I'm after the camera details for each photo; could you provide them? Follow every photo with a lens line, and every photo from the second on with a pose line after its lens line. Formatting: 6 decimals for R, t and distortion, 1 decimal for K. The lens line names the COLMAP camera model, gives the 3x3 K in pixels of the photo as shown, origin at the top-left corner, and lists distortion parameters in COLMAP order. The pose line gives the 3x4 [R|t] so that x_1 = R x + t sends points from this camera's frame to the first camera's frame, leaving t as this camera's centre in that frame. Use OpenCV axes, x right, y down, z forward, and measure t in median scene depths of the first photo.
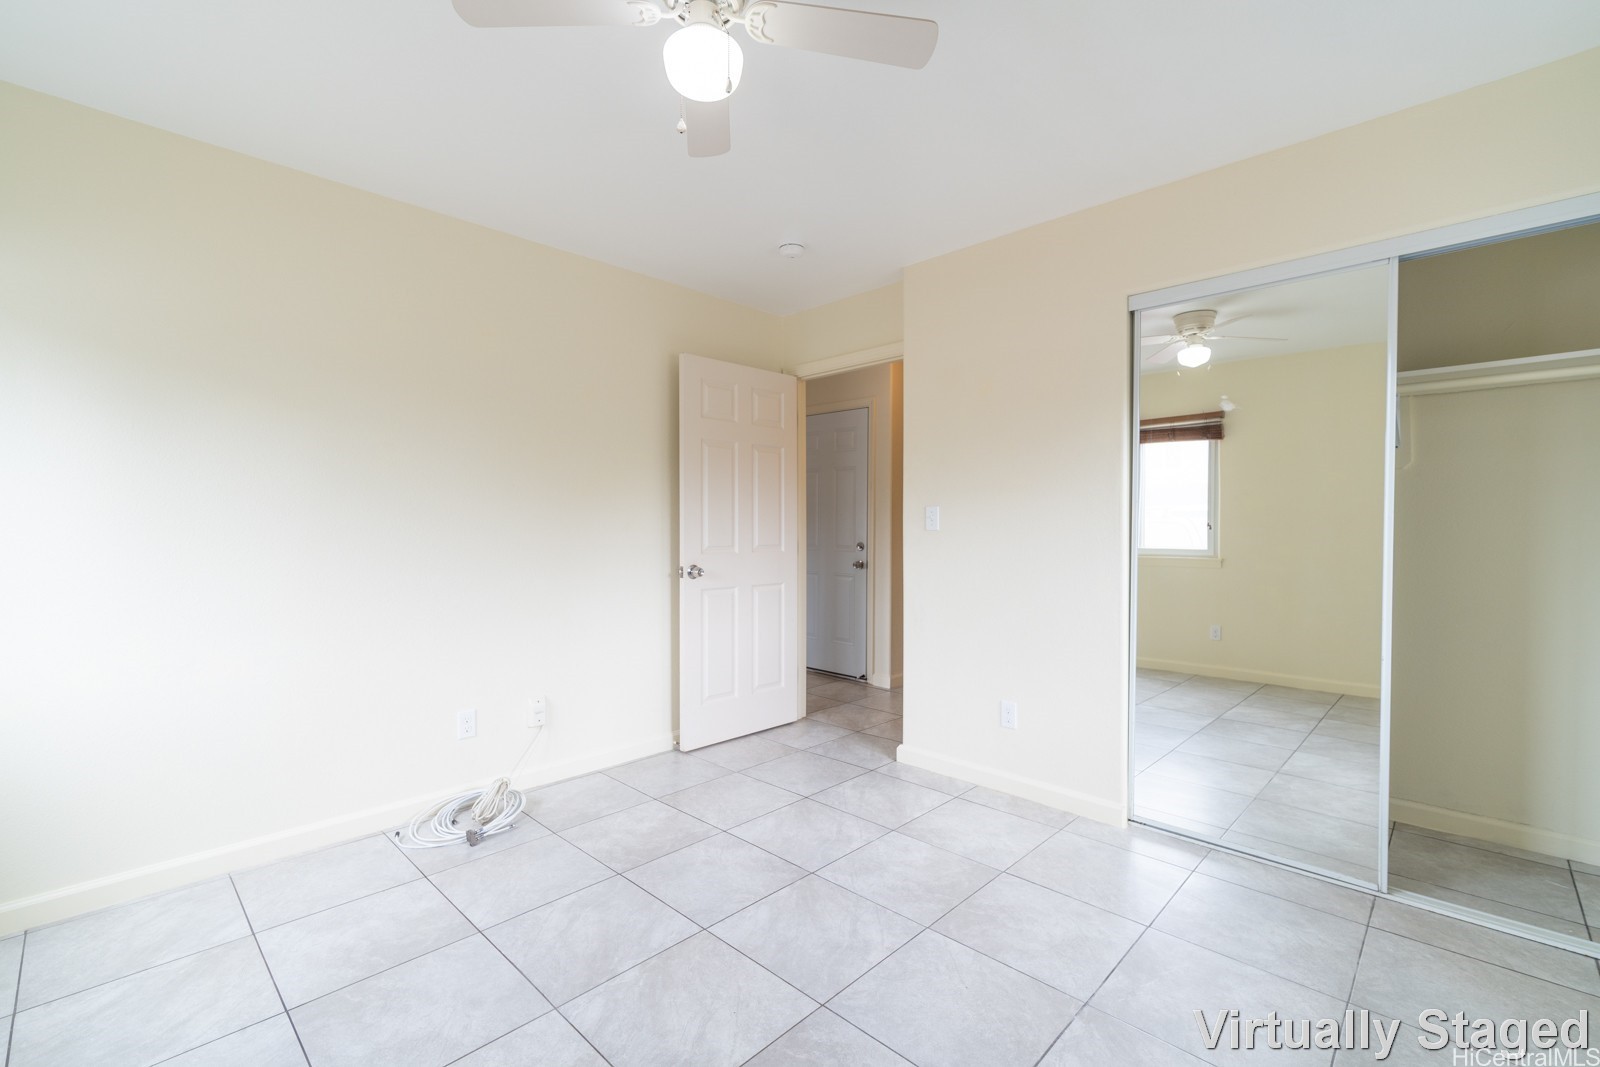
lens RADIAL K [[696.8, 0, 799.7], [0, 696.8, 532.5], [0, 0, 1]] dist [-0.005044, 0.000019]
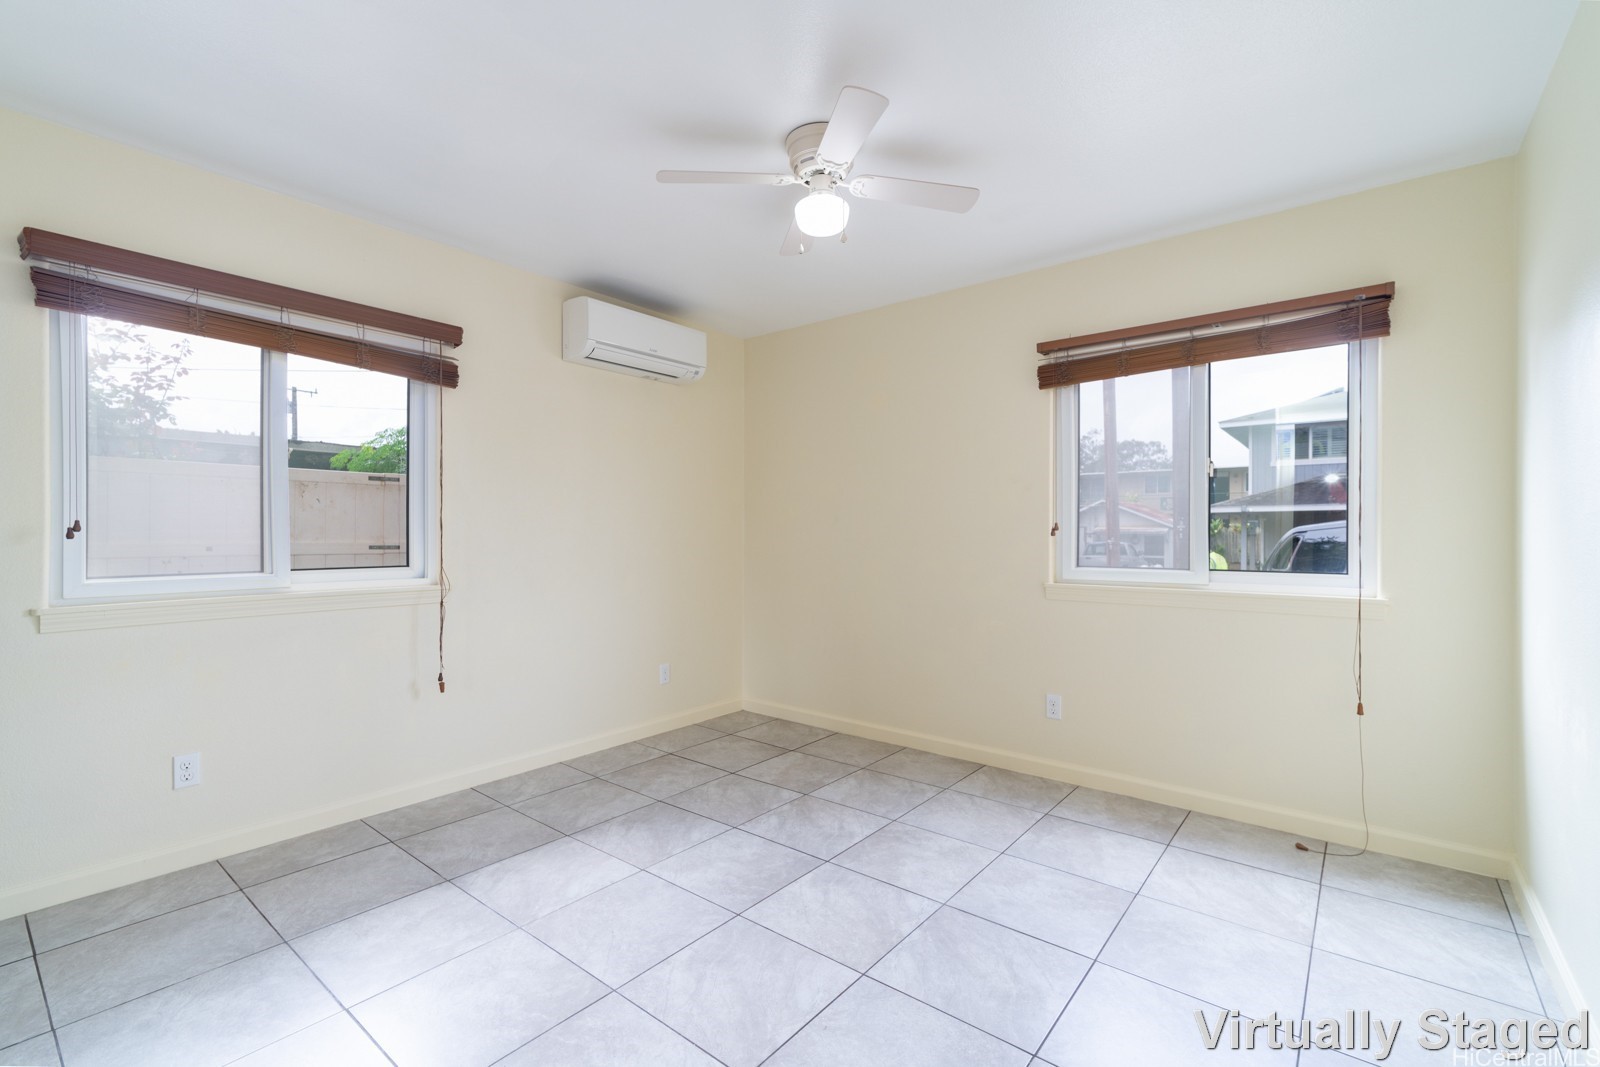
lens RADIAL K [[696.8, 0, 800.9], [0, 696.8, 534.3], [0, 0, 1]] dist [-0.005044, 0.000019]
pose [[-0.996019, -0.001310, -0.089132, 0.029453], [-0.002081, 0.999961, 0.008558, -0.017636], [0.089117, 0.008710, -0.995983, 1.990094]]
